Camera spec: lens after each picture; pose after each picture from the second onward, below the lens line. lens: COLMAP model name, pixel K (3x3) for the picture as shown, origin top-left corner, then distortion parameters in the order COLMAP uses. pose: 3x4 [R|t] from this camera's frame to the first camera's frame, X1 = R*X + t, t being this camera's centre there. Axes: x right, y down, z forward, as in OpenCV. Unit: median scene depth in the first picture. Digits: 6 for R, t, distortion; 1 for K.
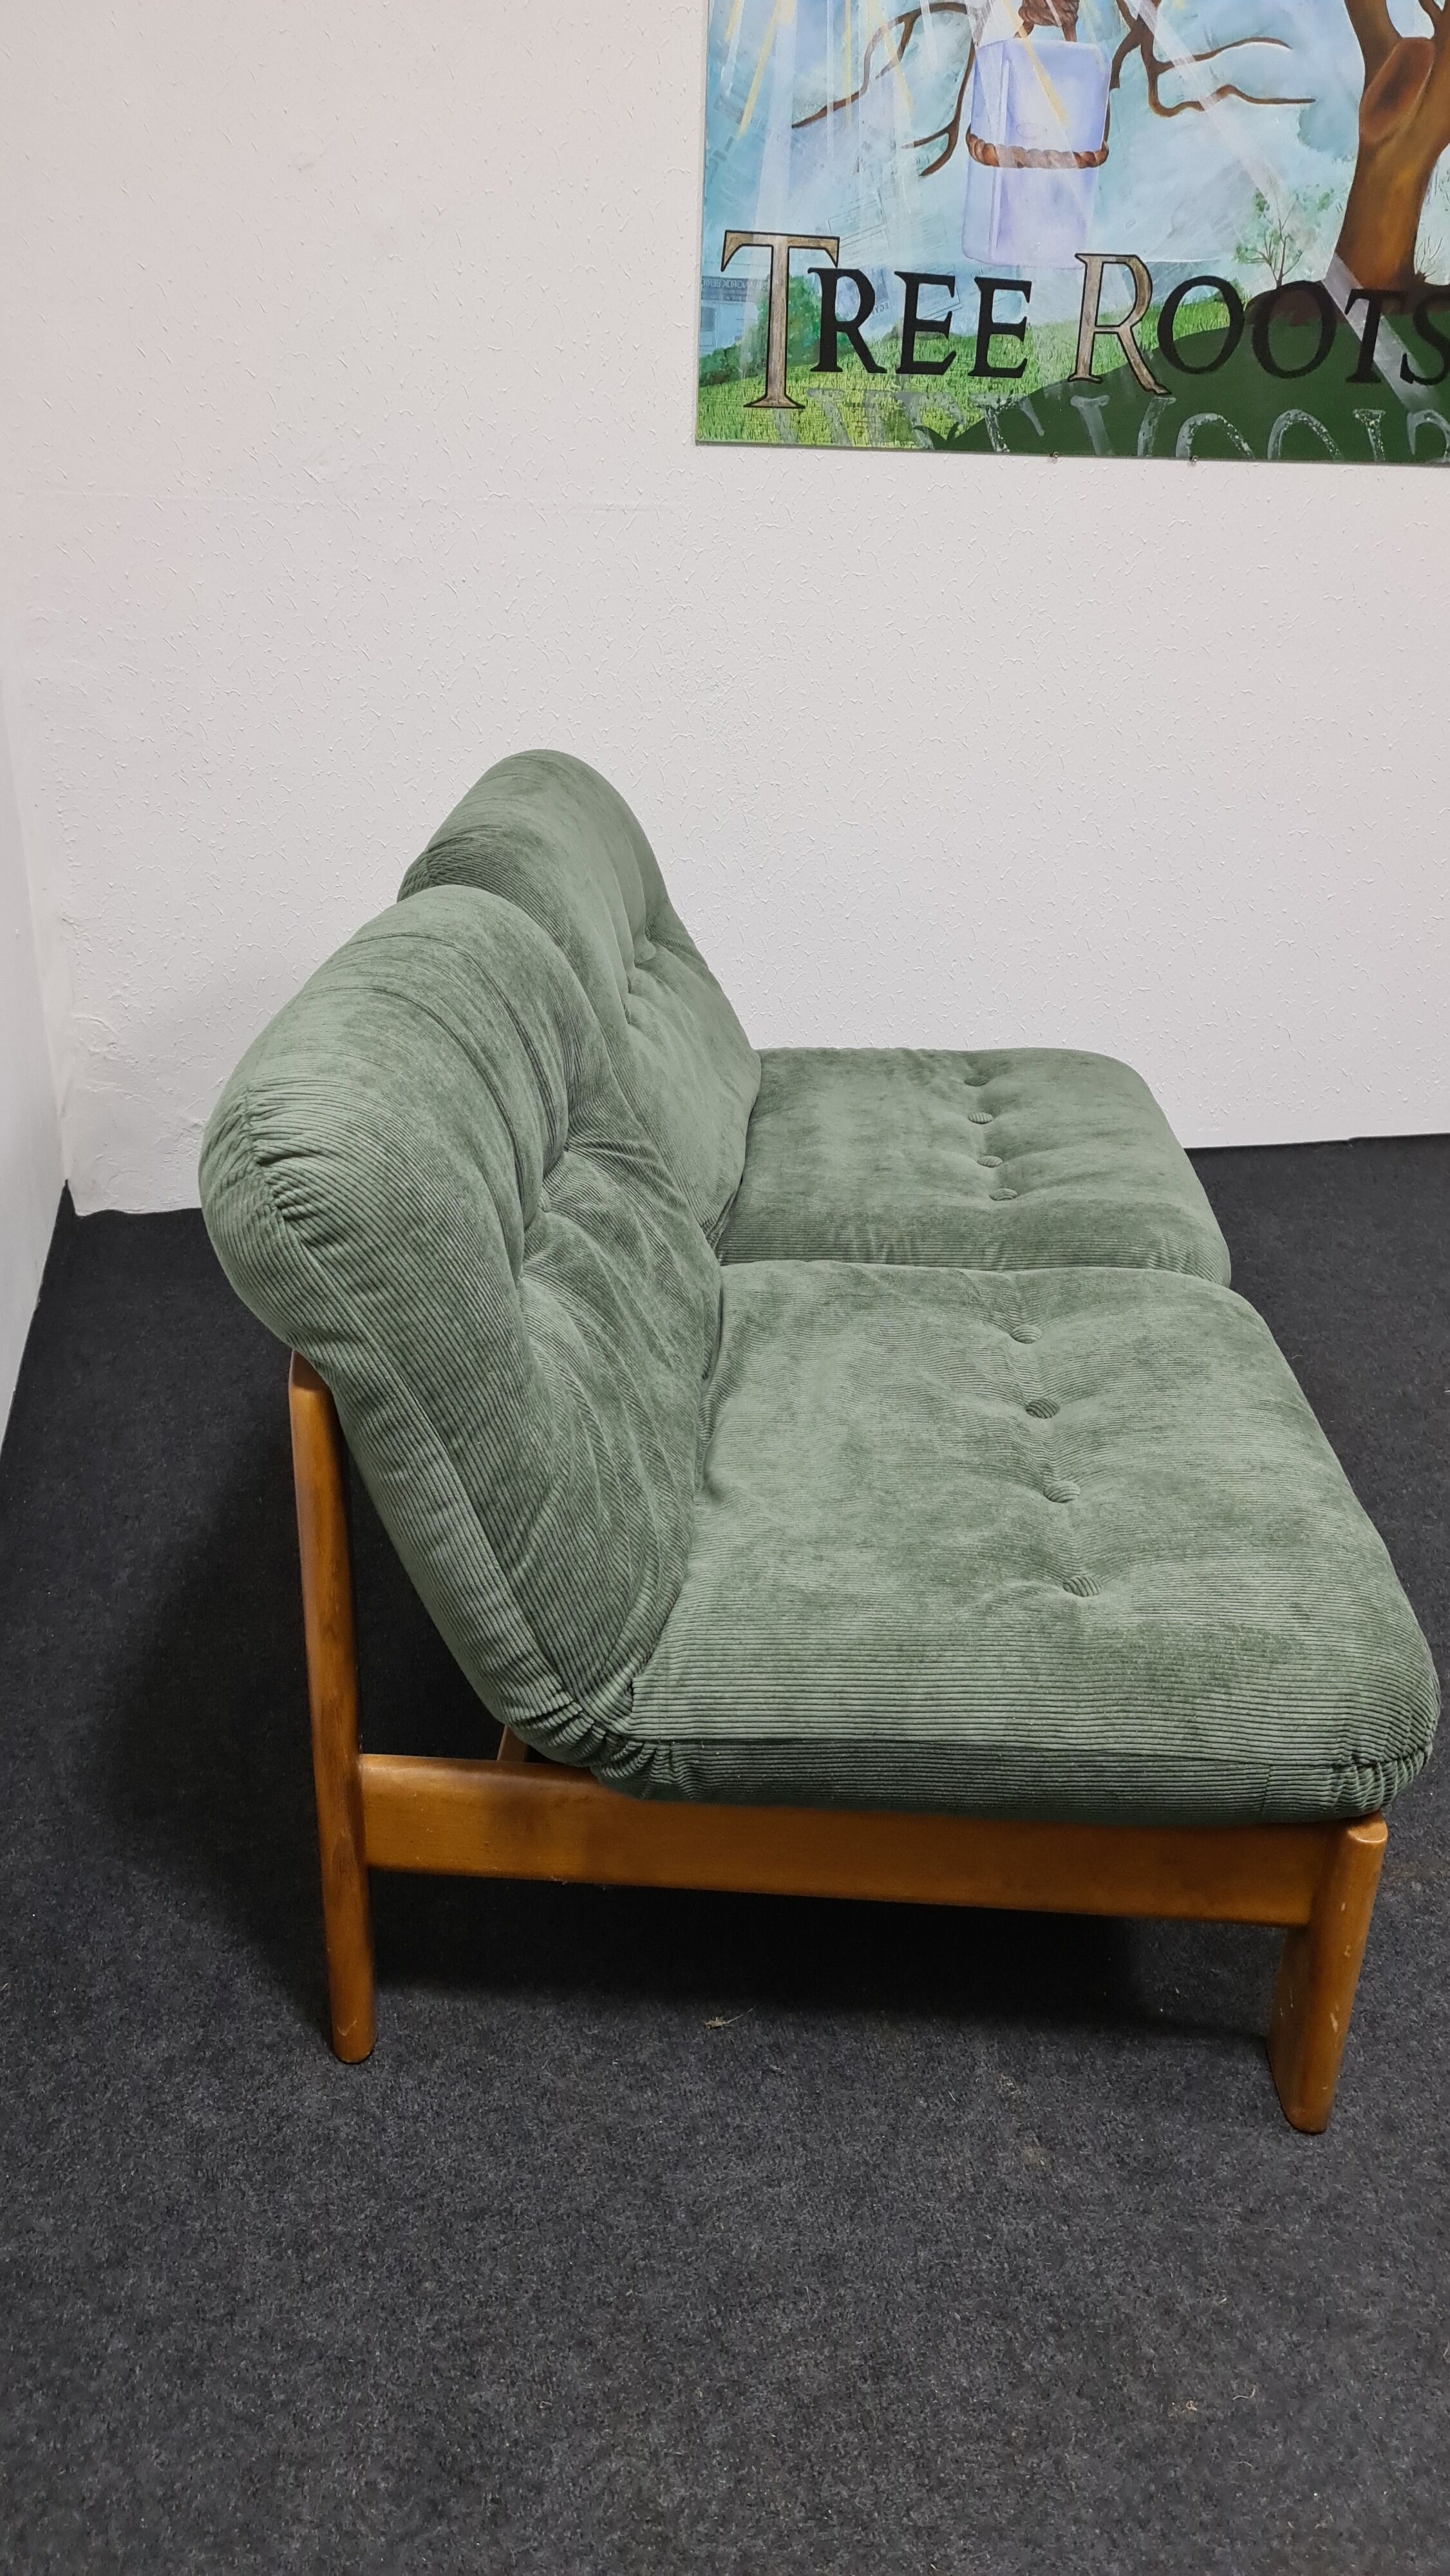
lens RADIAL K [[1902.6, 0, 751.2], [0, 1902.6, 1296.0], [0, 0, 1]] dist [0.068294, -0.043371]
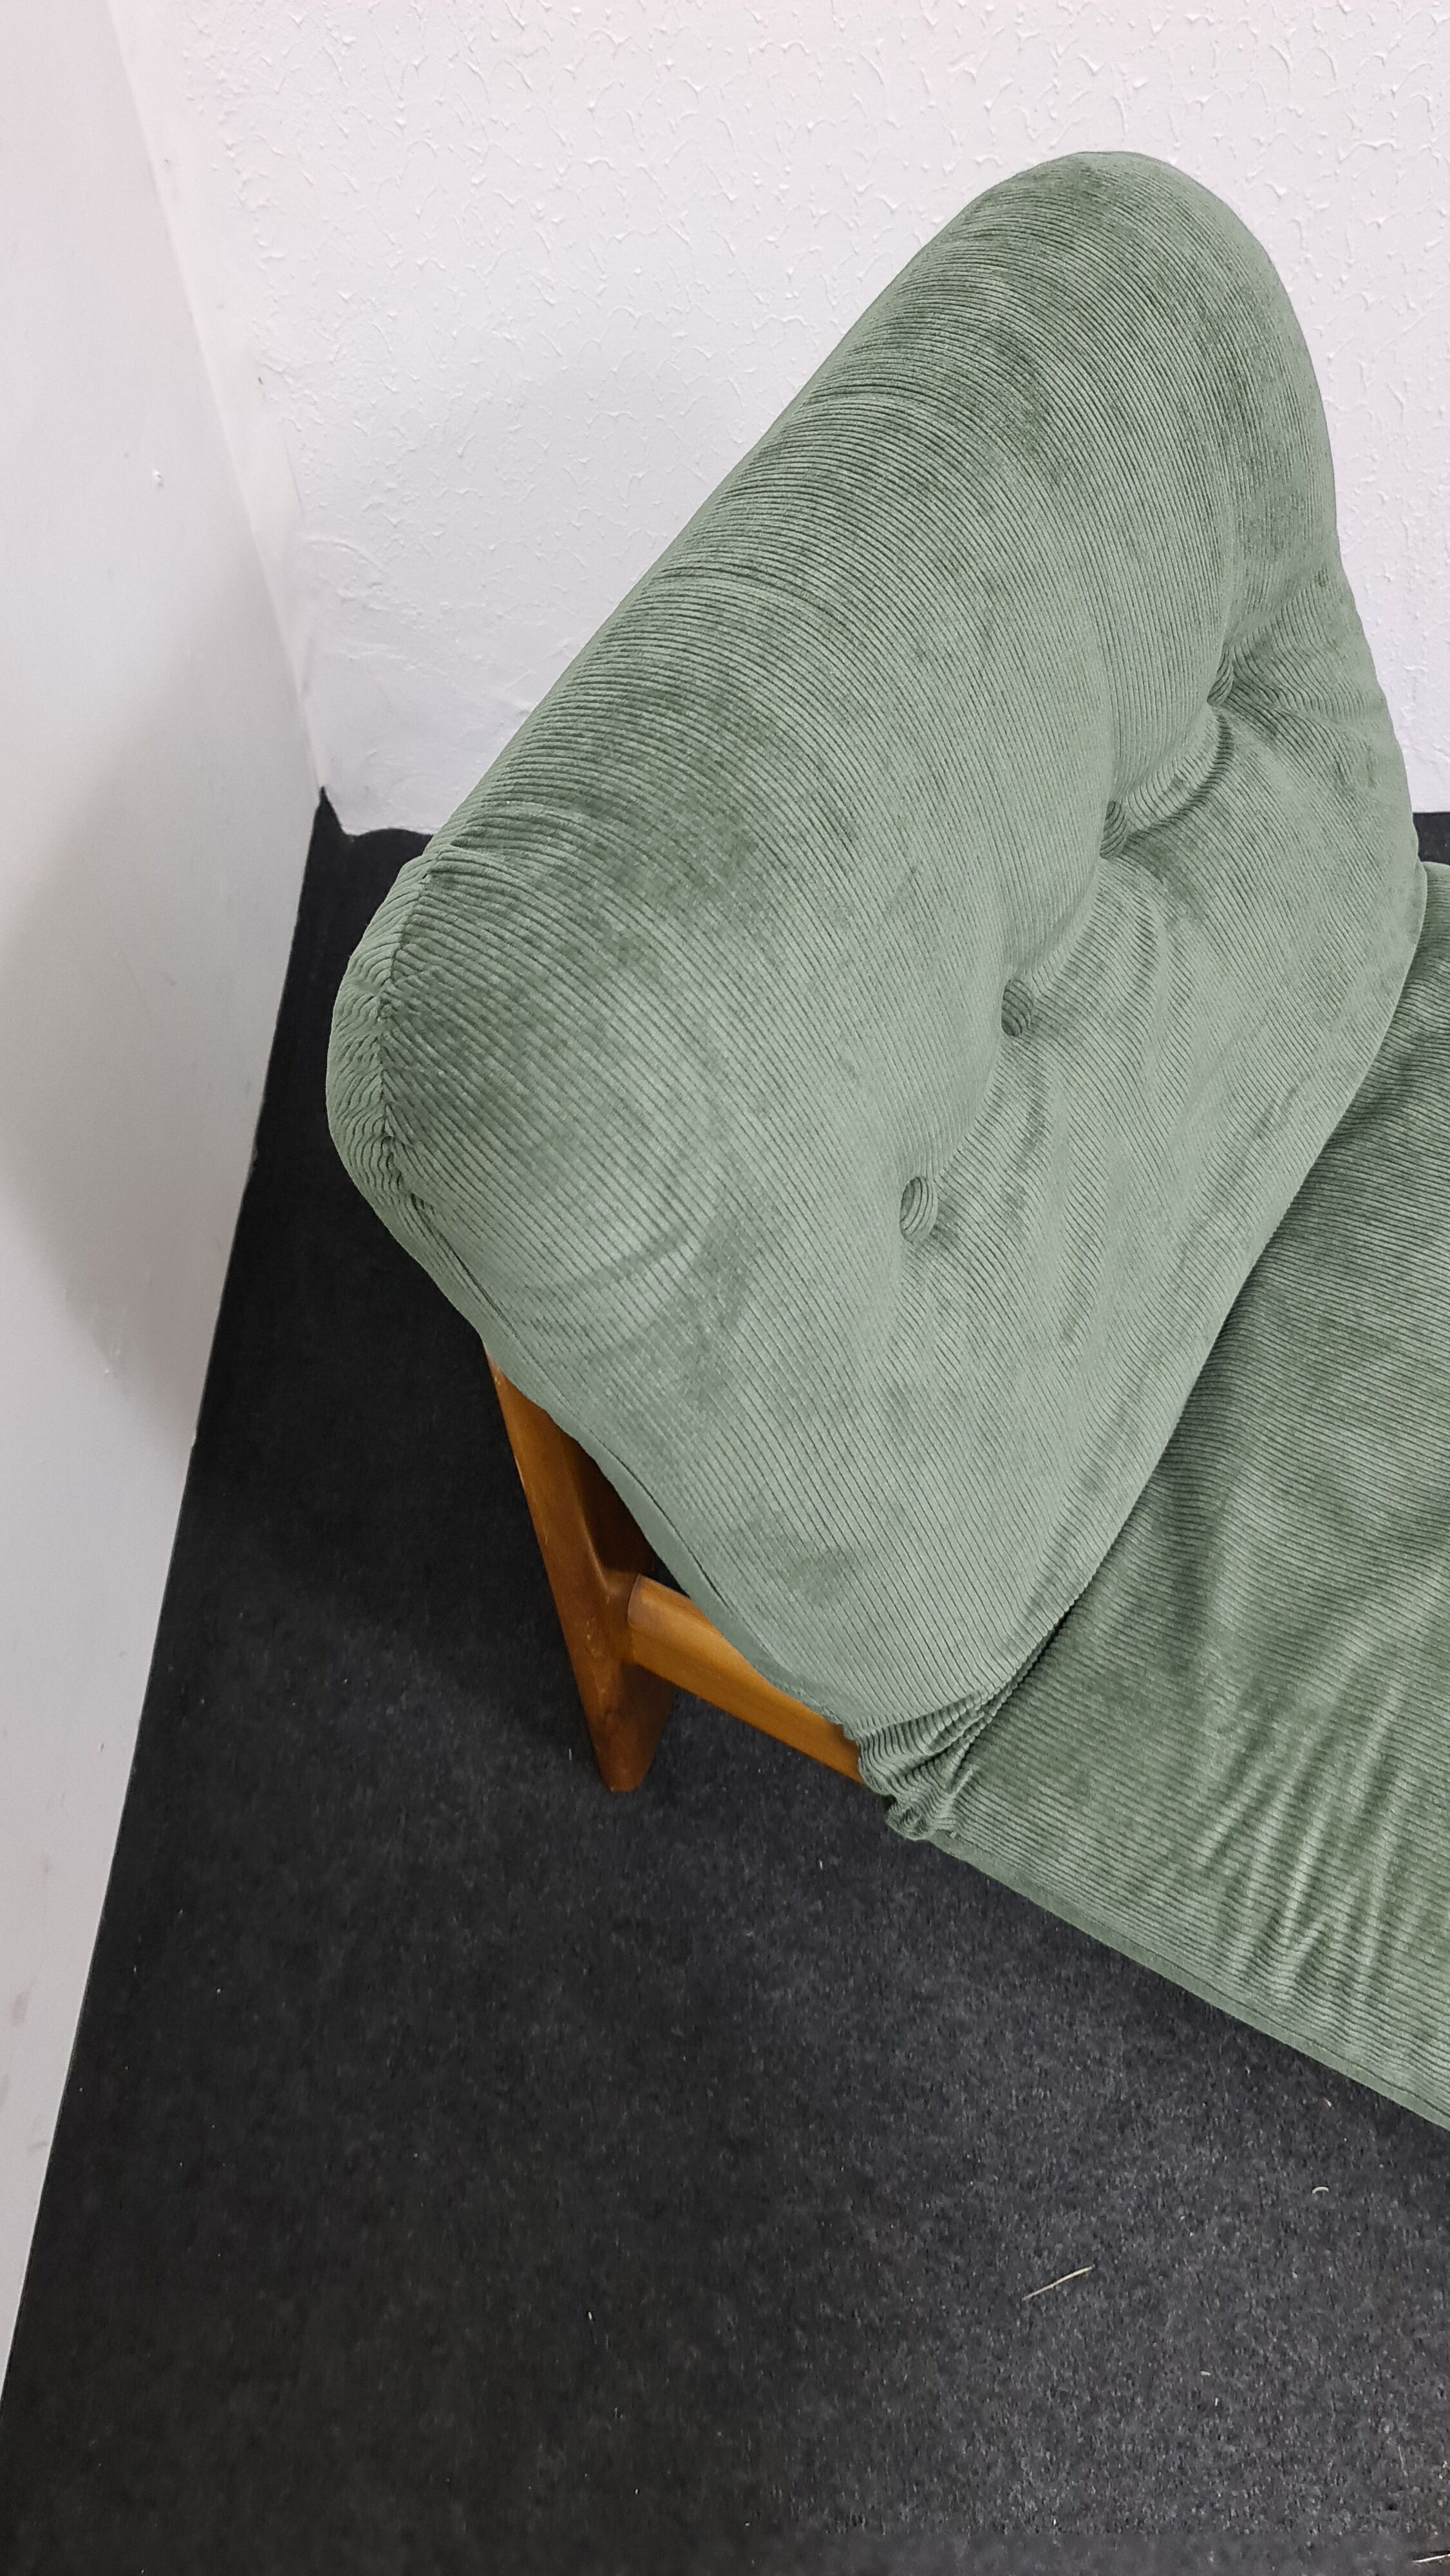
lens RADIAL K [[1902.6, 0, 716.9], [0, 1902.6, 1278.6], [0, 0, 1]] dist [0.068294, -0.043371]
pose [[0.966016, 0.171339, -0.193536, -0.185204], [-0.043582, 0.845986, 0.531421, -0.500918], [0.254782, -0.504926, 0.824703, 0.897693]]
